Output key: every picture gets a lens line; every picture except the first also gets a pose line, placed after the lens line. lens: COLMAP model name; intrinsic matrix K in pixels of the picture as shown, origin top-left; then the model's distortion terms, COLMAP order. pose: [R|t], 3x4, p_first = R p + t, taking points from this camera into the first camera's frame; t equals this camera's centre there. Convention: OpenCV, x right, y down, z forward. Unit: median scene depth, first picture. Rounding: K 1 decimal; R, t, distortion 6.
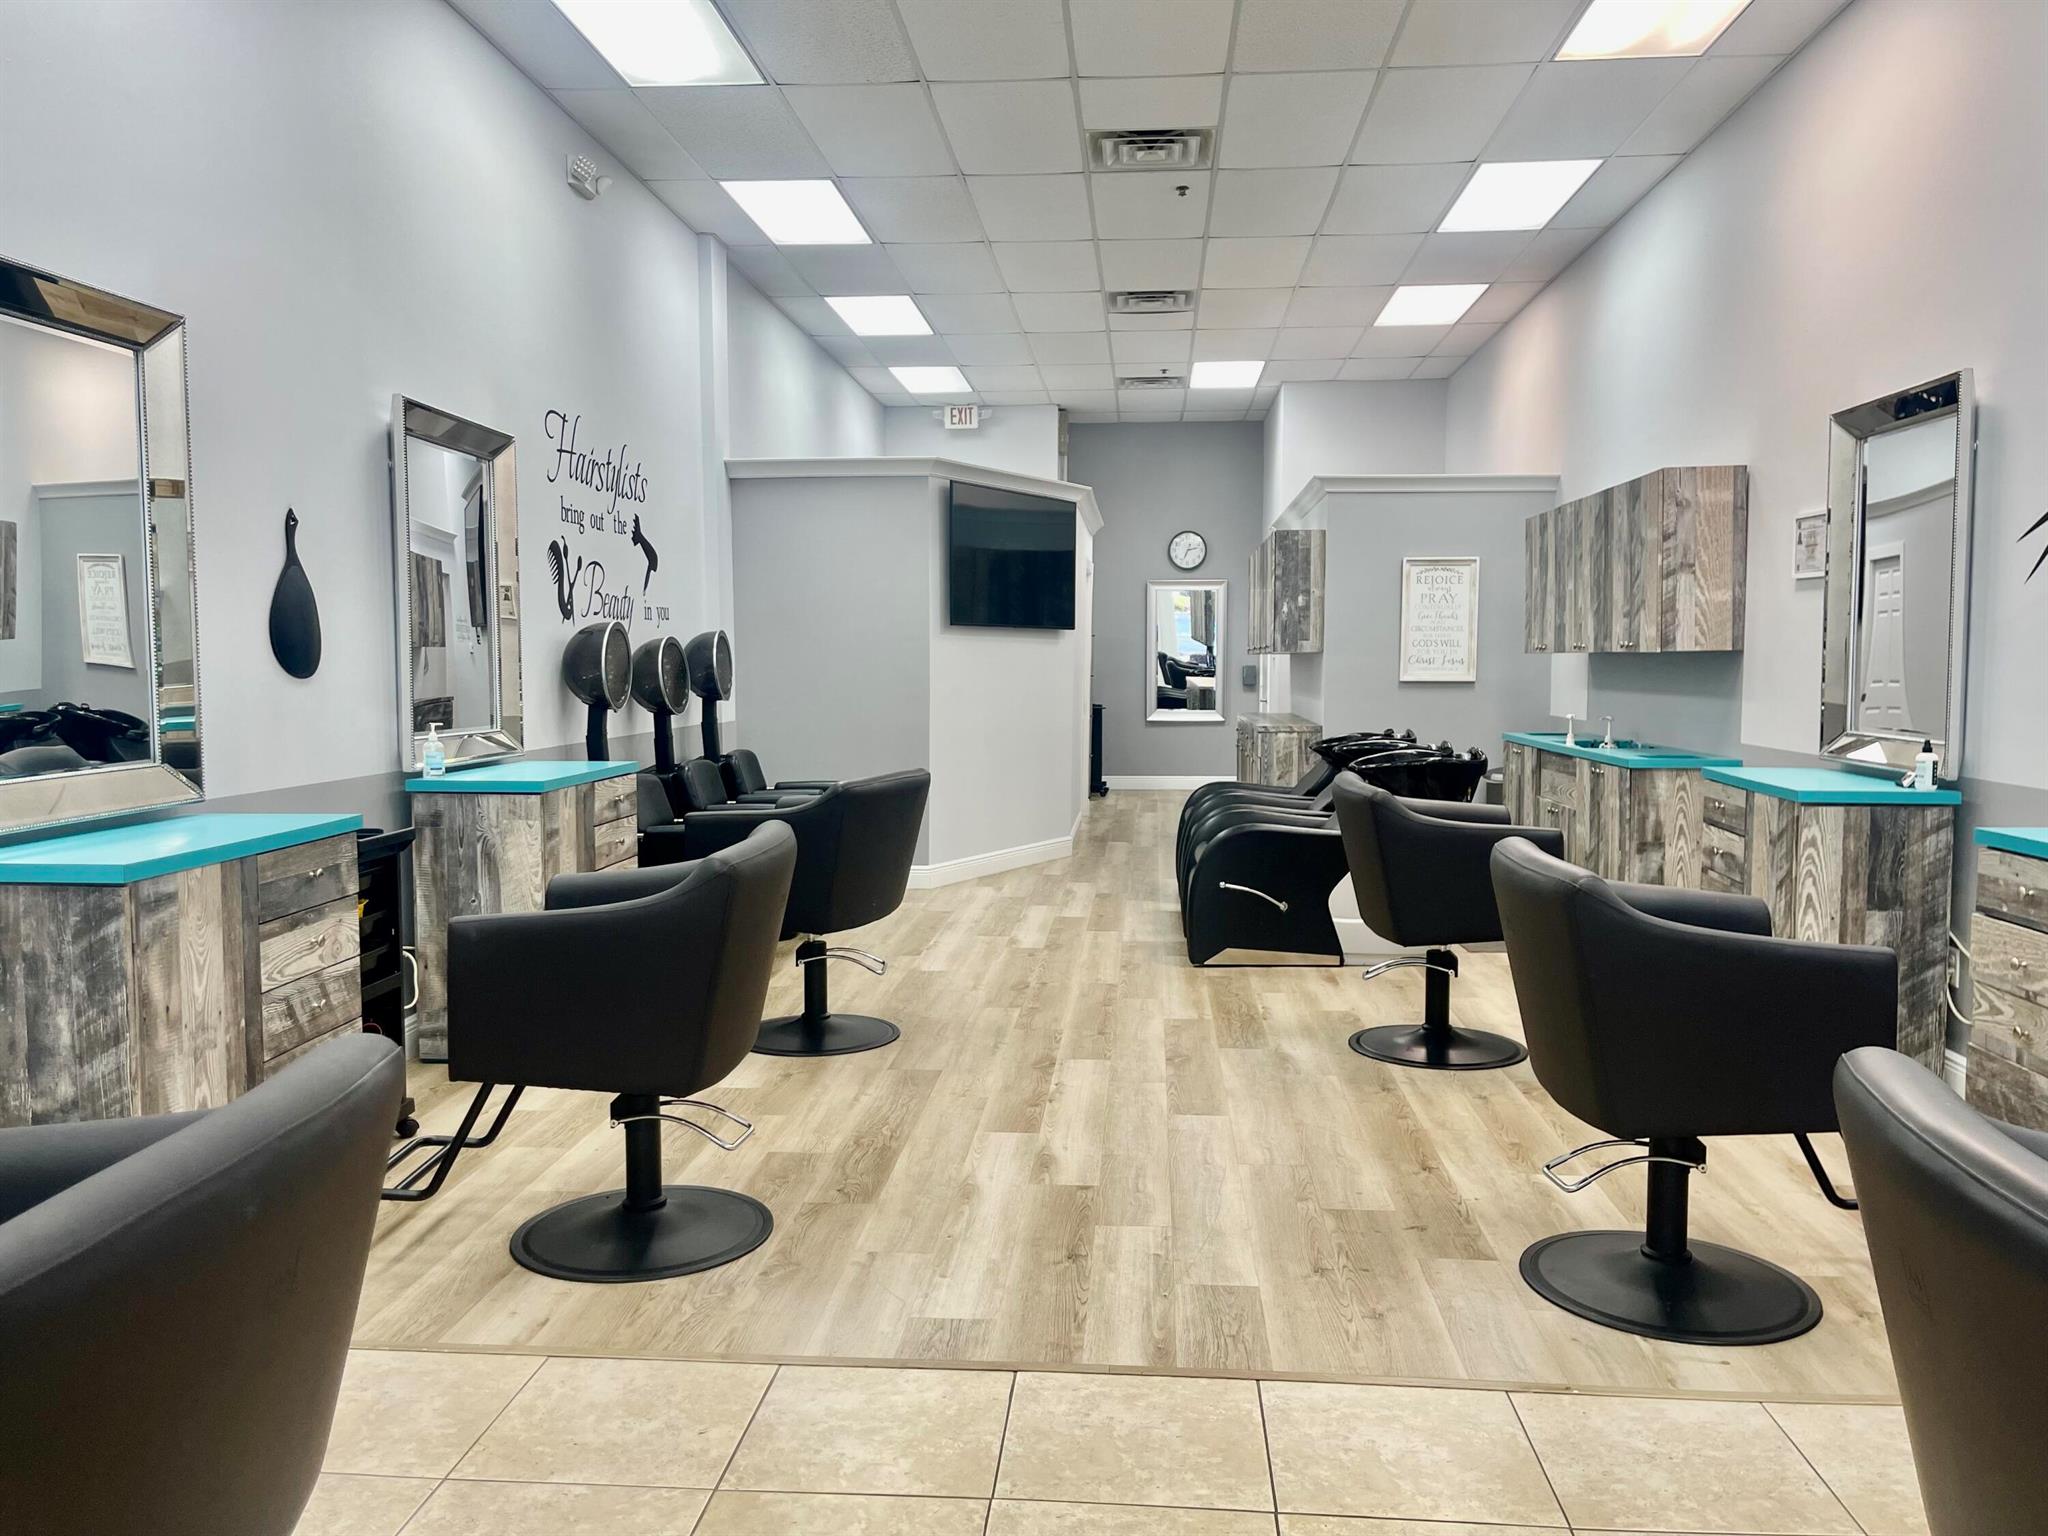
lens RADIAL K [[1542.6, 0, 1030.0], [0, 1542.6, 772.5], [0, 0, 1]] dist [0.072934, -0.092908]
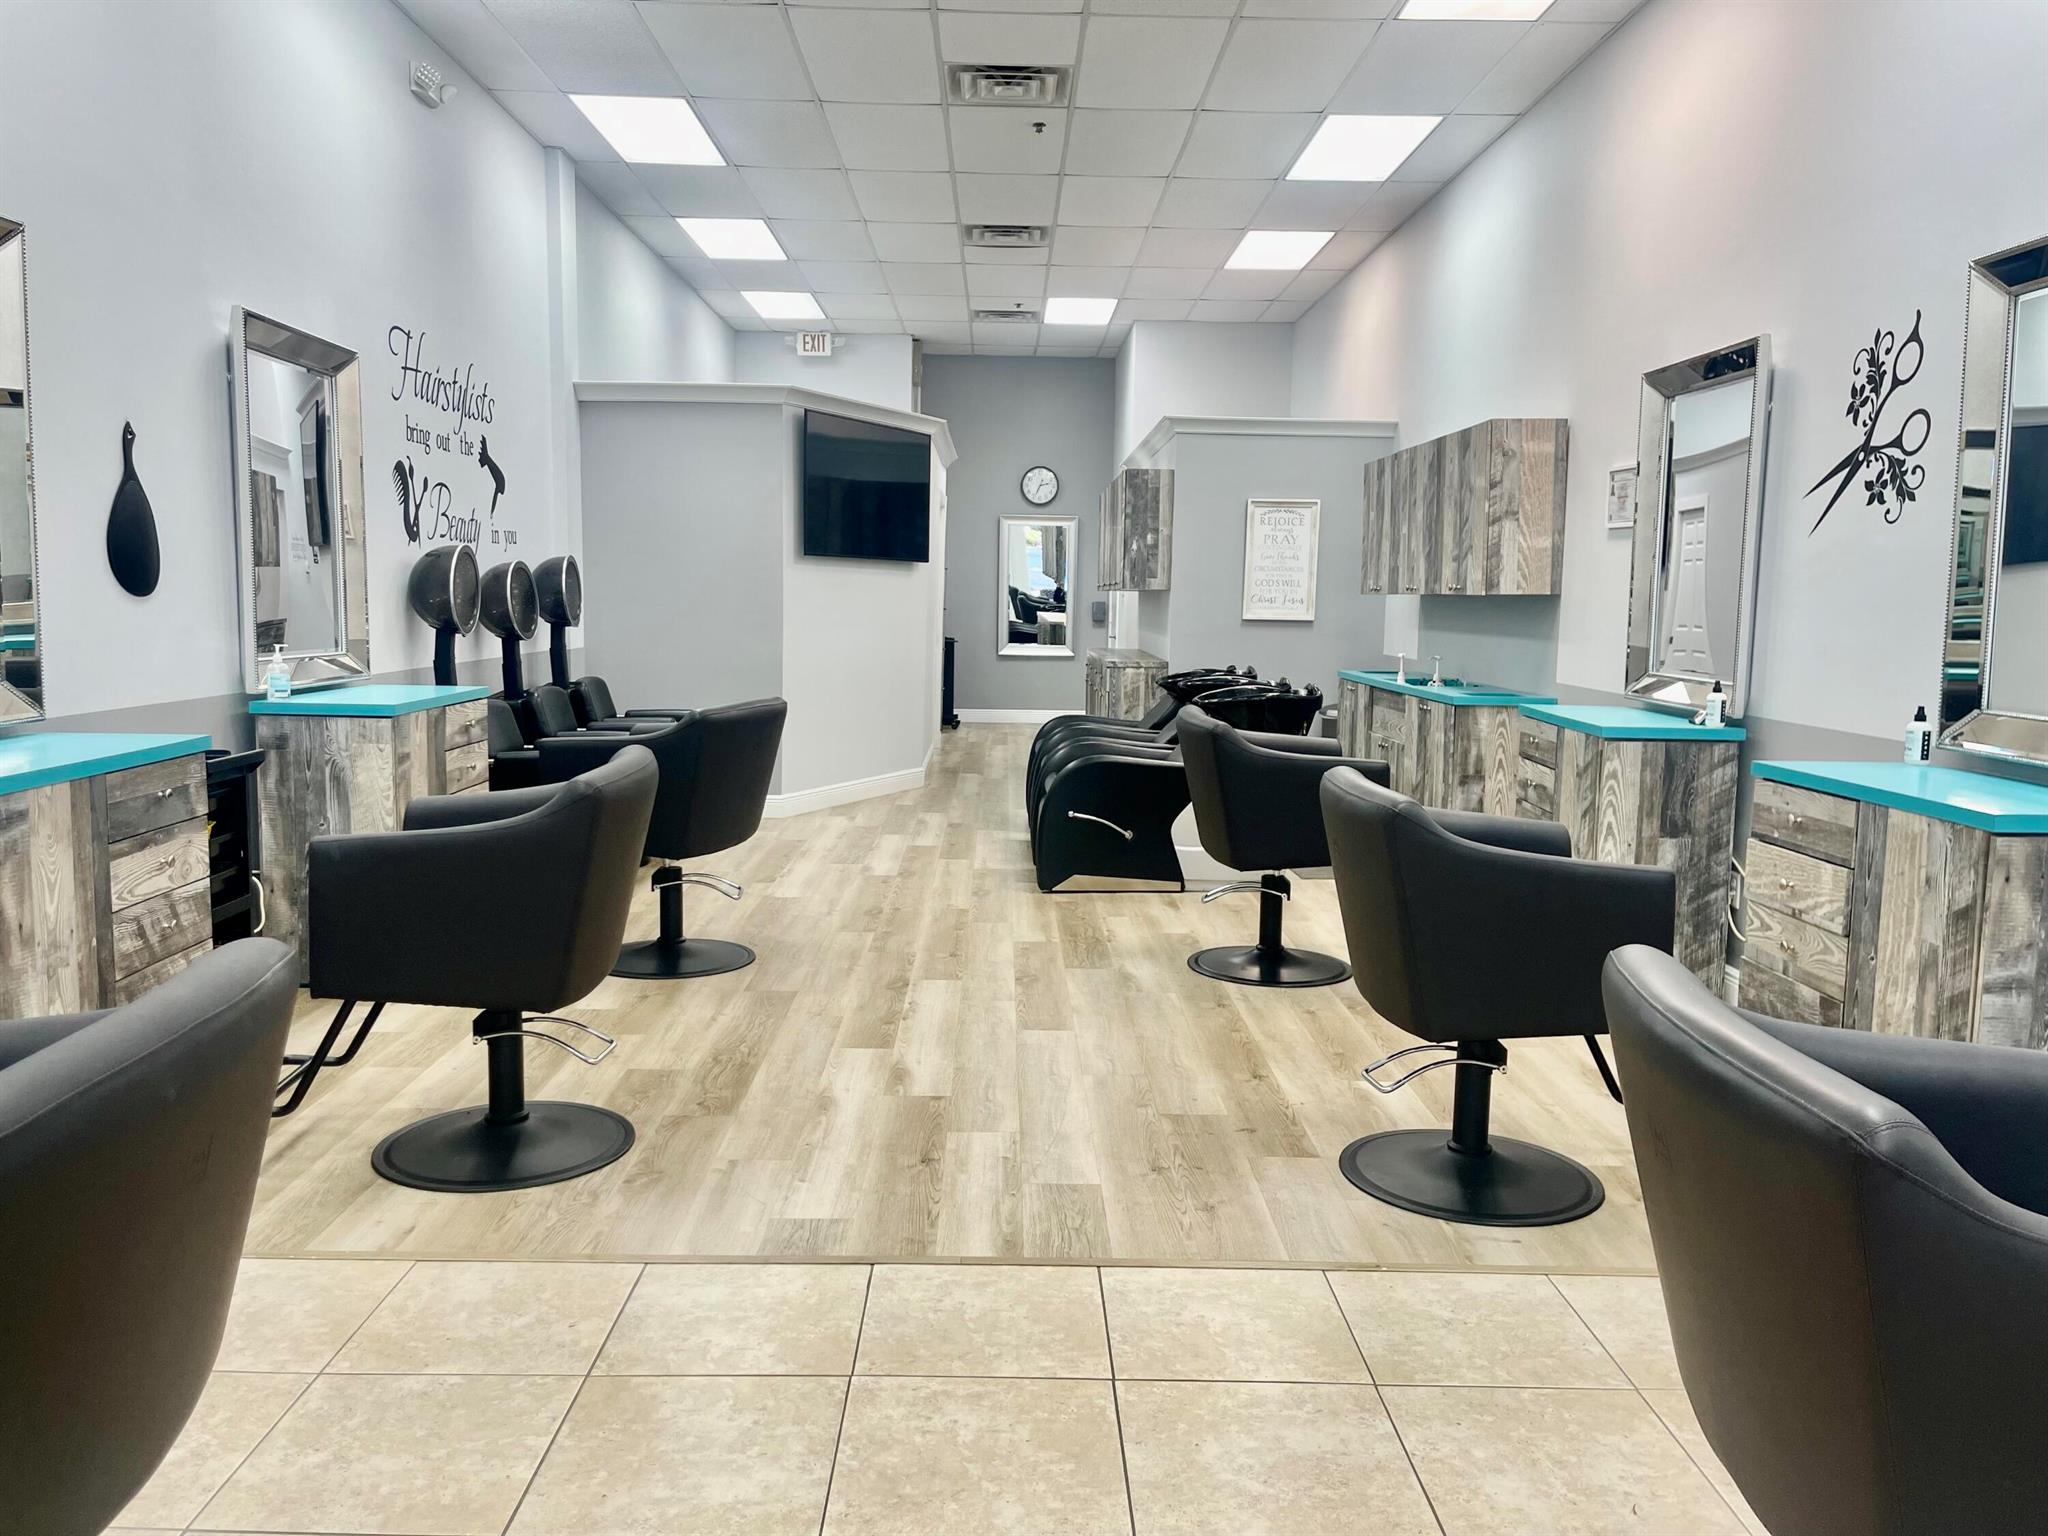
lens RADIAL K [[1542.6, 0, 1019.2], [0, 1542.6, 766.3], [0, 0, 1]] dist [0.072934, -0.092908]
pose [[0.995855, 0.007721, 0.090631, -0.003501], [-0.011233, 0.999203, 0.038299, 0.001582], [-0.090263, -0.039158, 0.995148, -0.021212]]
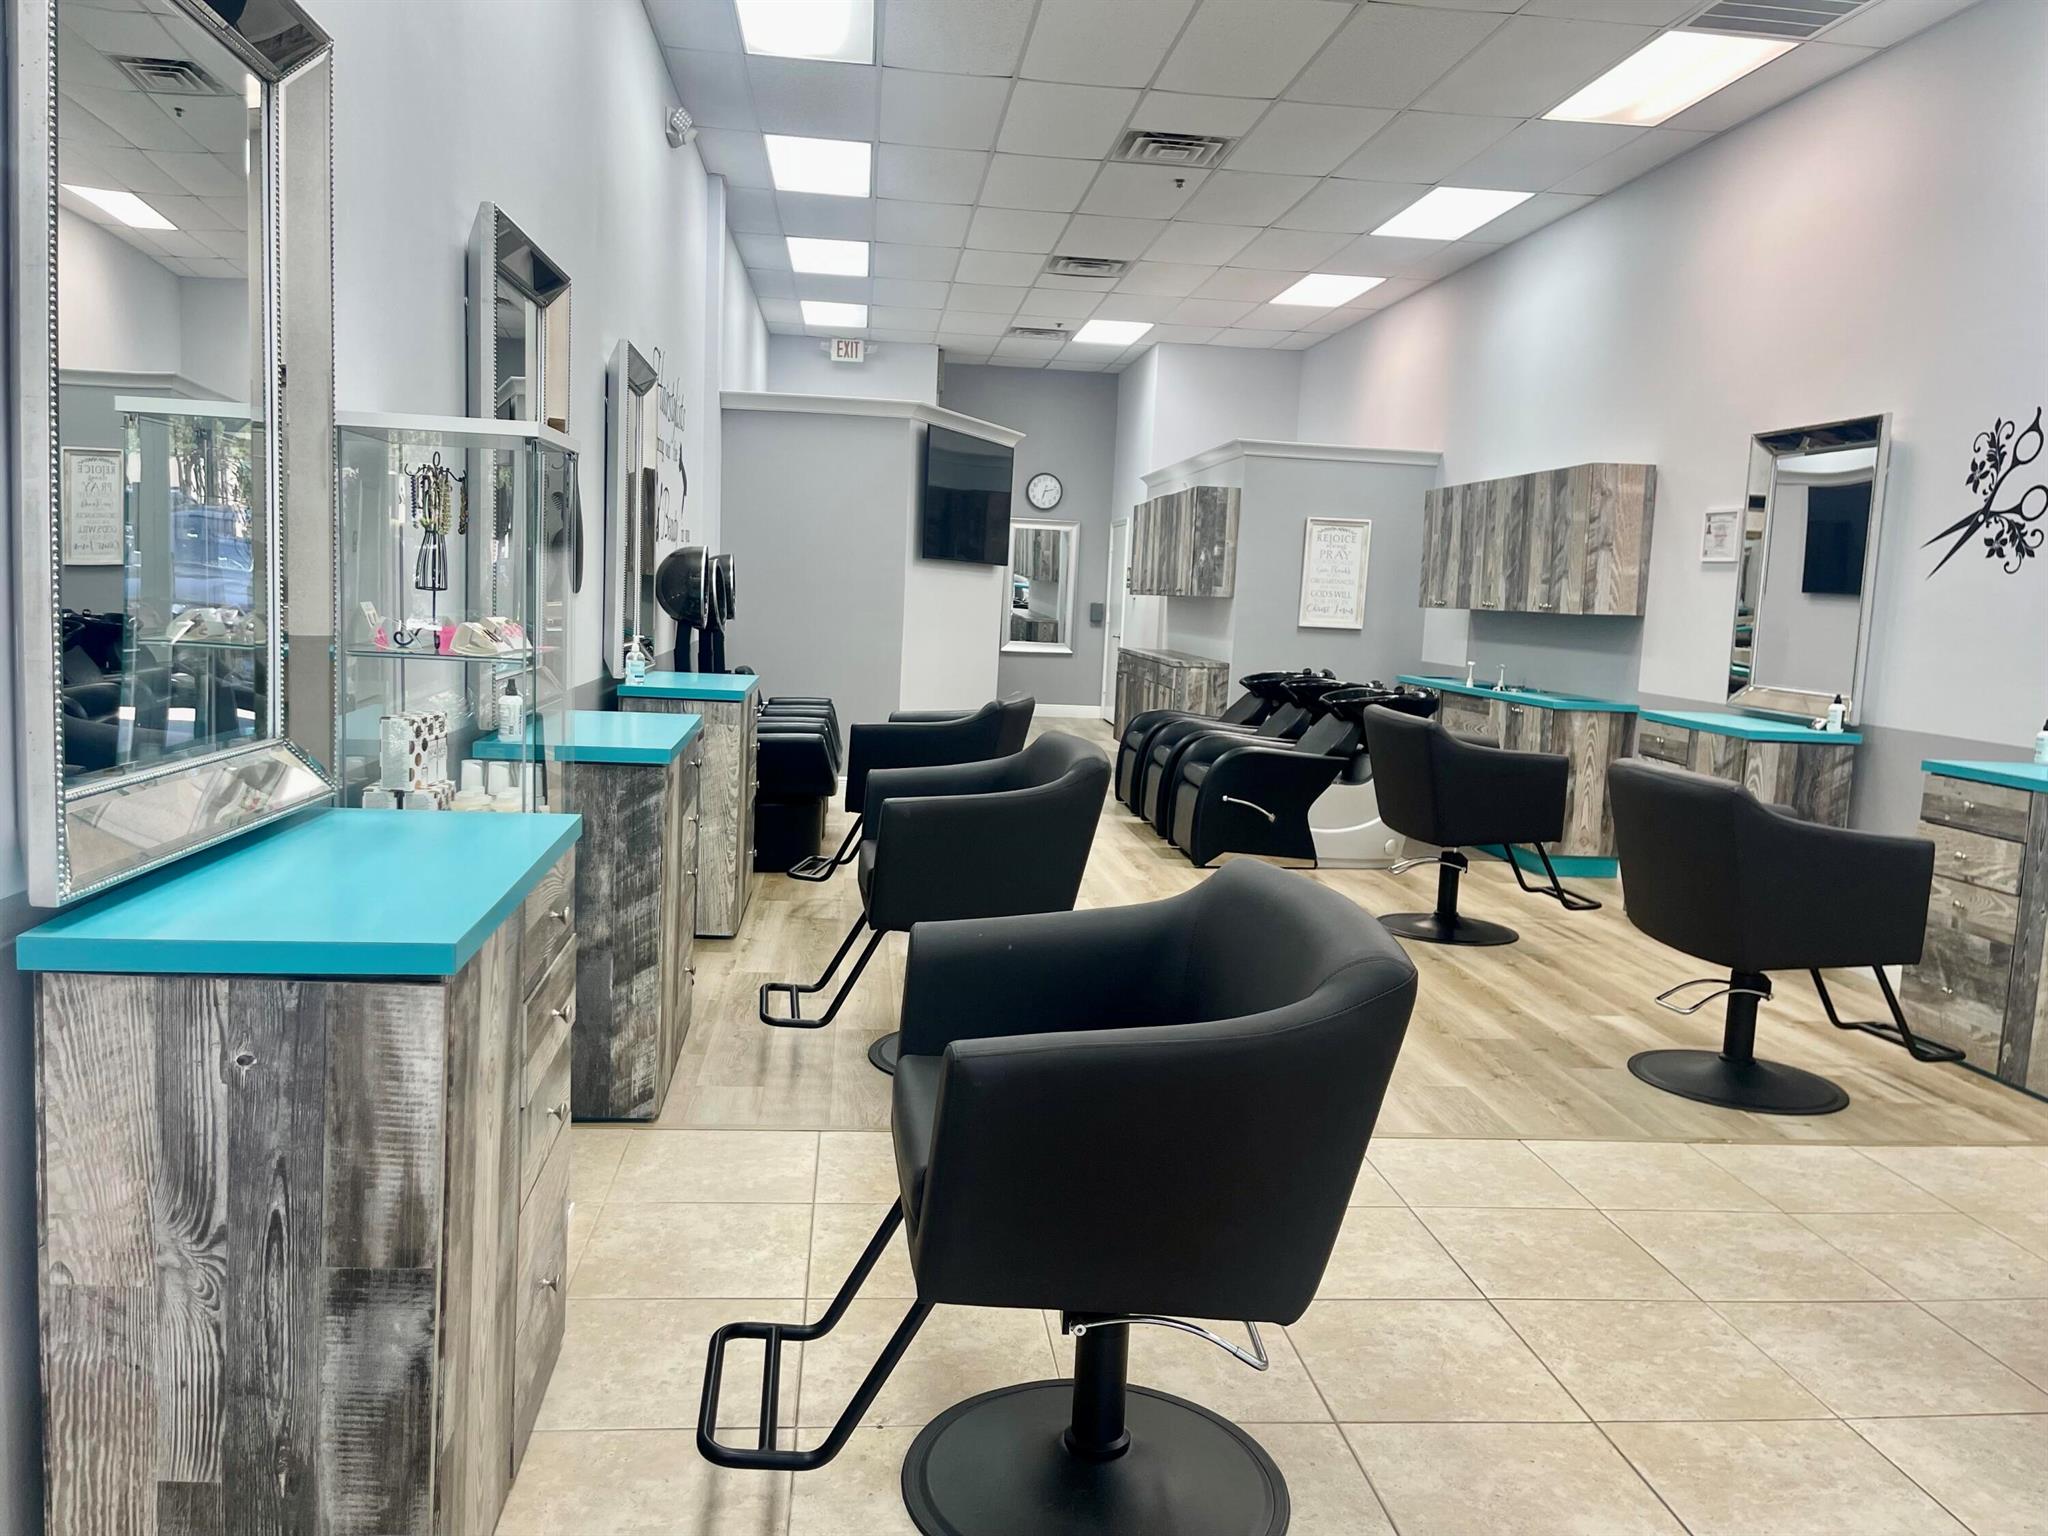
lens RADIAL K [[1542.6, 0, 1023.8], [0, 1542.6, 764.7], [0, 0, 1]] dist [0.072934, -0.092908]
pose [[0.982448, 0.024890, 0.184867, -0.228685], [-0.032736, 0.998683, 0.039511, 0.005826], [-0.183640, -0.044869, 0.981969, -0.112269]]
